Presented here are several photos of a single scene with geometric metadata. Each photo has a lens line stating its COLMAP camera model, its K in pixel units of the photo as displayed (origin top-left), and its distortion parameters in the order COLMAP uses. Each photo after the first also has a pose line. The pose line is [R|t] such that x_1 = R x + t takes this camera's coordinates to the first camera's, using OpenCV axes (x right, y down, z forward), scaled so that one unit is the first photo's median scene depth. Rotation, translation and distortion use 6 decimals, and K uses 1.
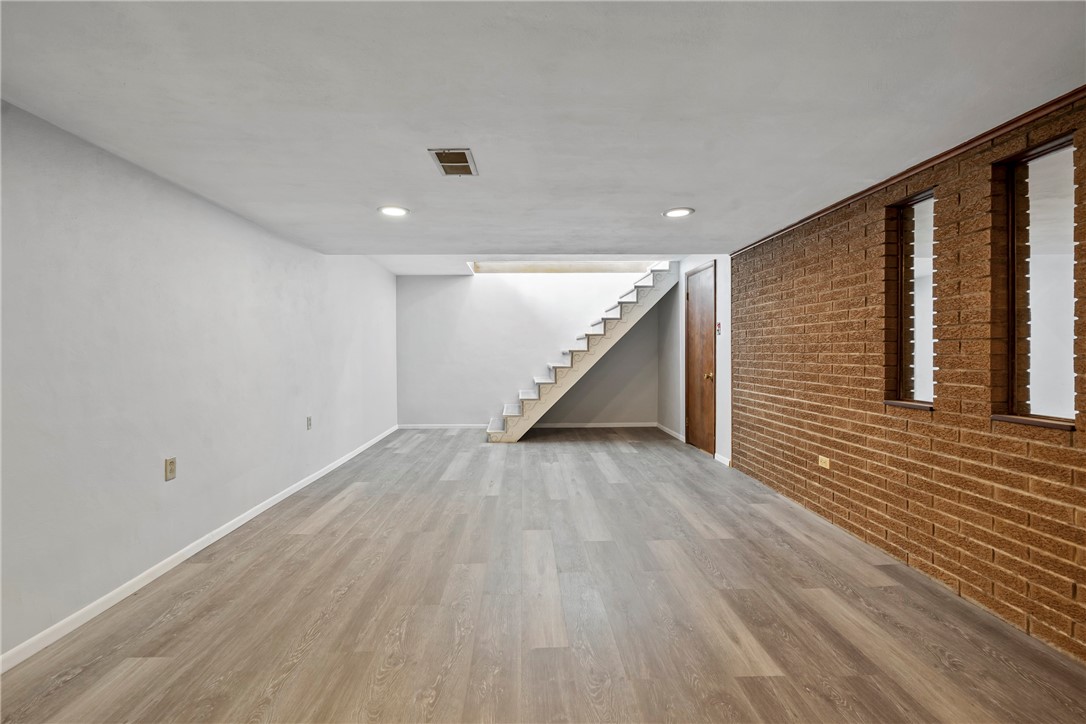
lens RADIAL K [[490.9, 0, 544.7], [0, 490.9, 351.5], [0, 0, 1]] dist [-0.007142, 0.003231]
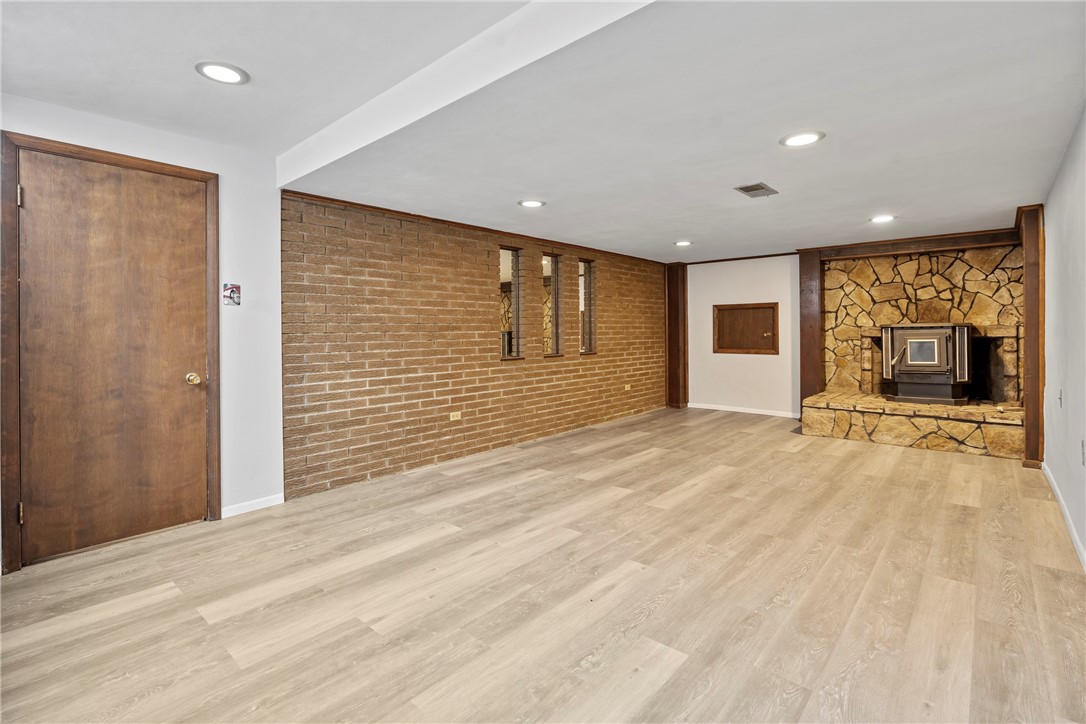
lens RADIAL K [[490.9, 0, 573.0], [0, 490.9, 340.0], [0, 0, 1]] dist [-0.007142, 0.003231]
pose [[-0.742613, 0.001923, 0.669718, -0.569813], [0.016674, 0.999739, 0.015619, 0.010654], [-0.669513, 0.022766, -0.742452, 1.887168]]
